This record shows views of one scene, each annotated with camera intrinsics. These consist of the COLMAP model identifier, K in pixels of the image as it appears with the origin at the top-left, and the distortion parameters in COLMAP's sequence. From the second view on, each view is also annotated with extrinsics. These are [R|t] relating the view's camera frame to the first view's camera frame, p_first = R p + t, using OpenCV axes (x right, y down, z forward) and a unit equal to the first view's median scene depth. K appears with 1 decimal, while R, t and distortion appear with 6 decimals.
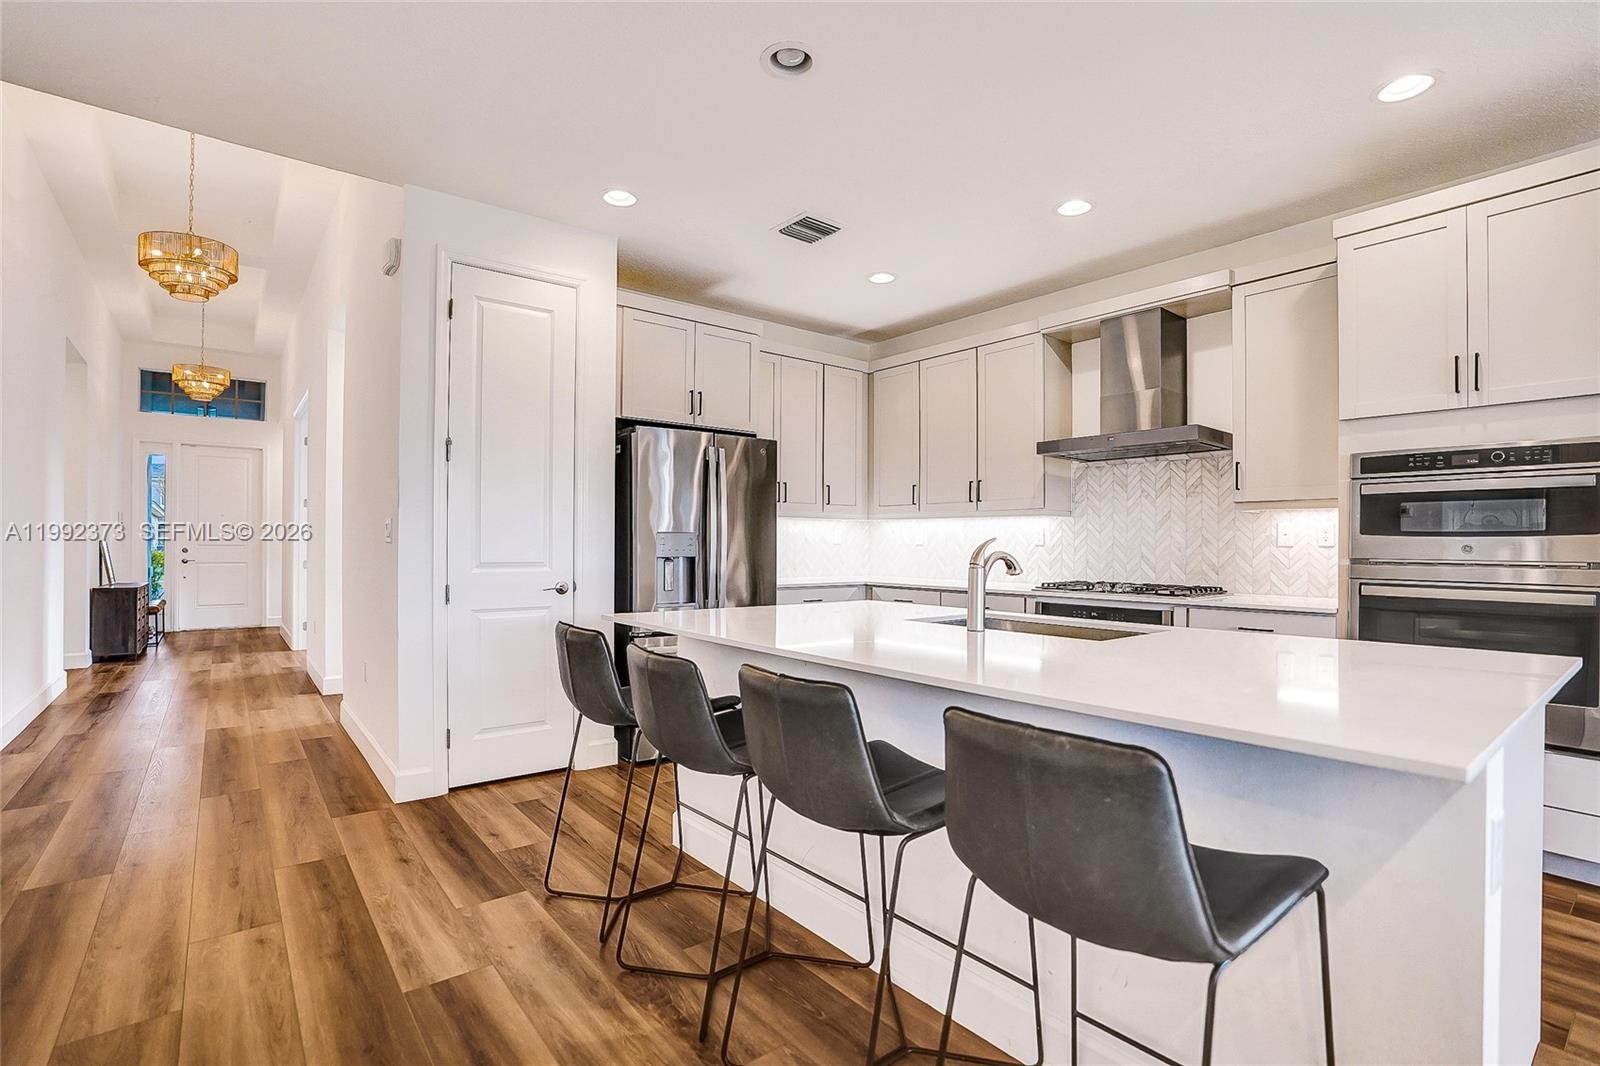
lens RADIAL K [[767.1, 0, 800.0], [0, 767.1, 533.0], [0, 0, 1]] dist [-0.002173, -0.000071]
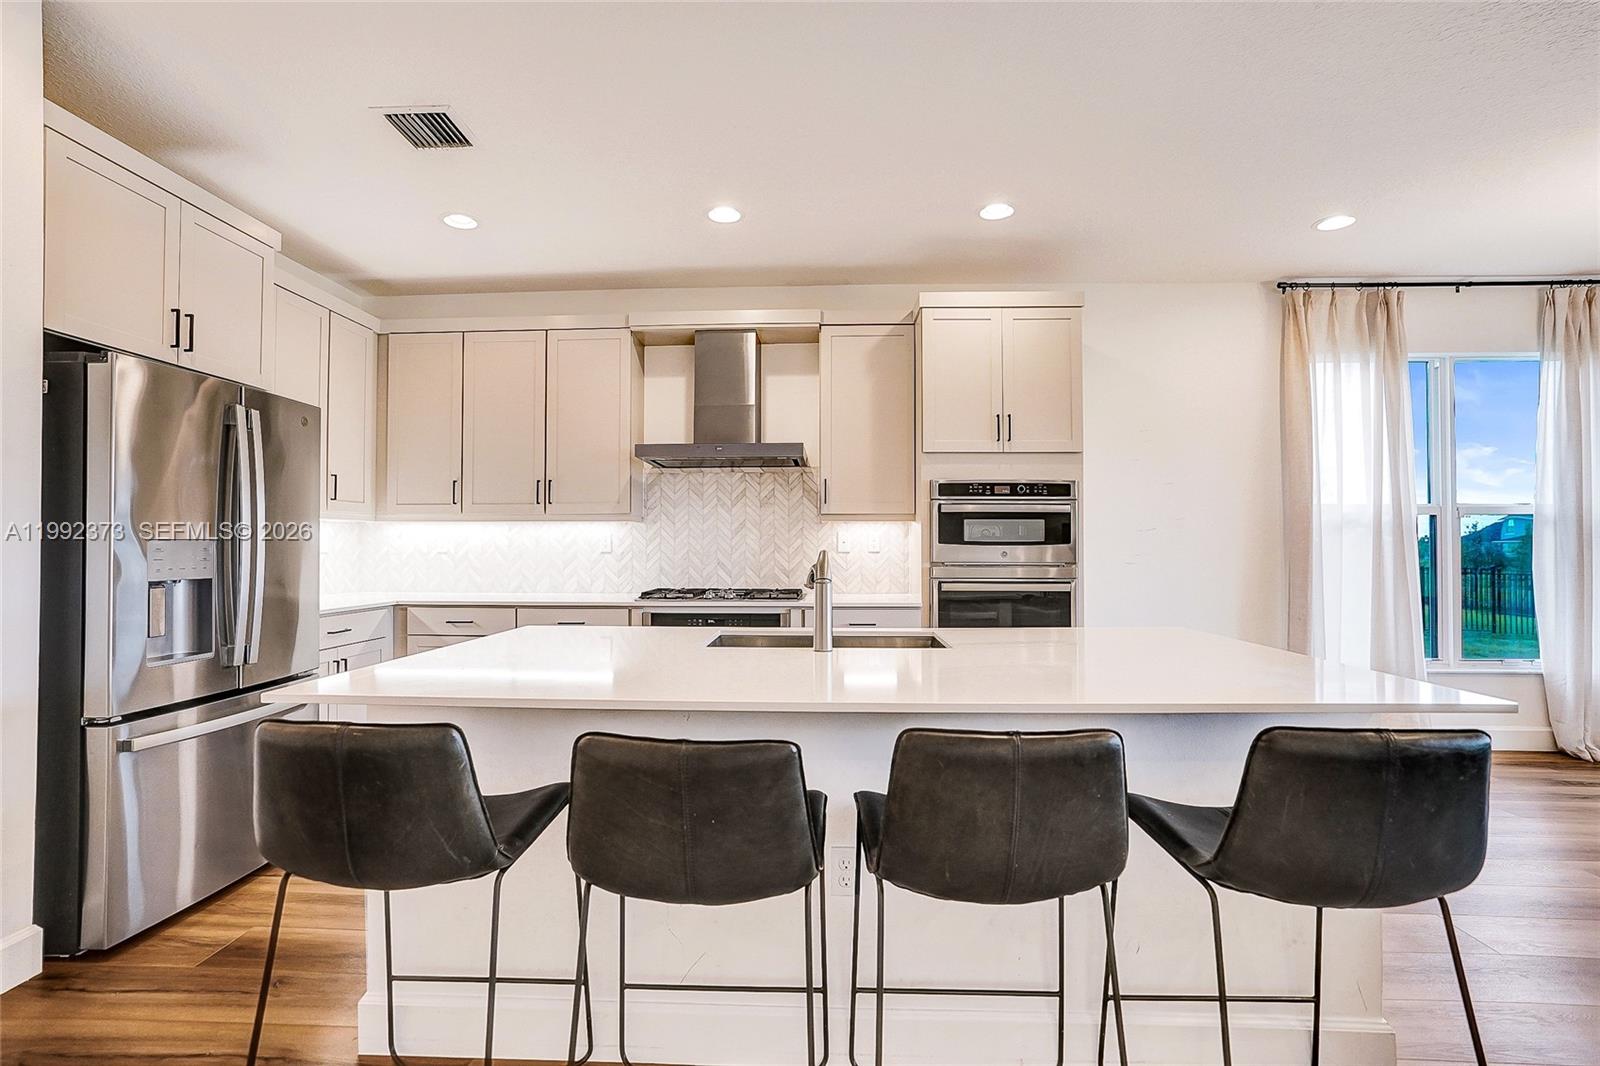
lens RADIAL K [[767.1, 0, 800.0], [0, 767.1, 533.0], [0, 0, 1]] dist [-0.002173, -0.000071]
pose [[0.675283, 0.007003, 0.737525, -0.272637], [-0.006265, 0.999973, -0.003759, -0.006869], [-0.737532, -0.002083, 0.675309, 0.226887]]
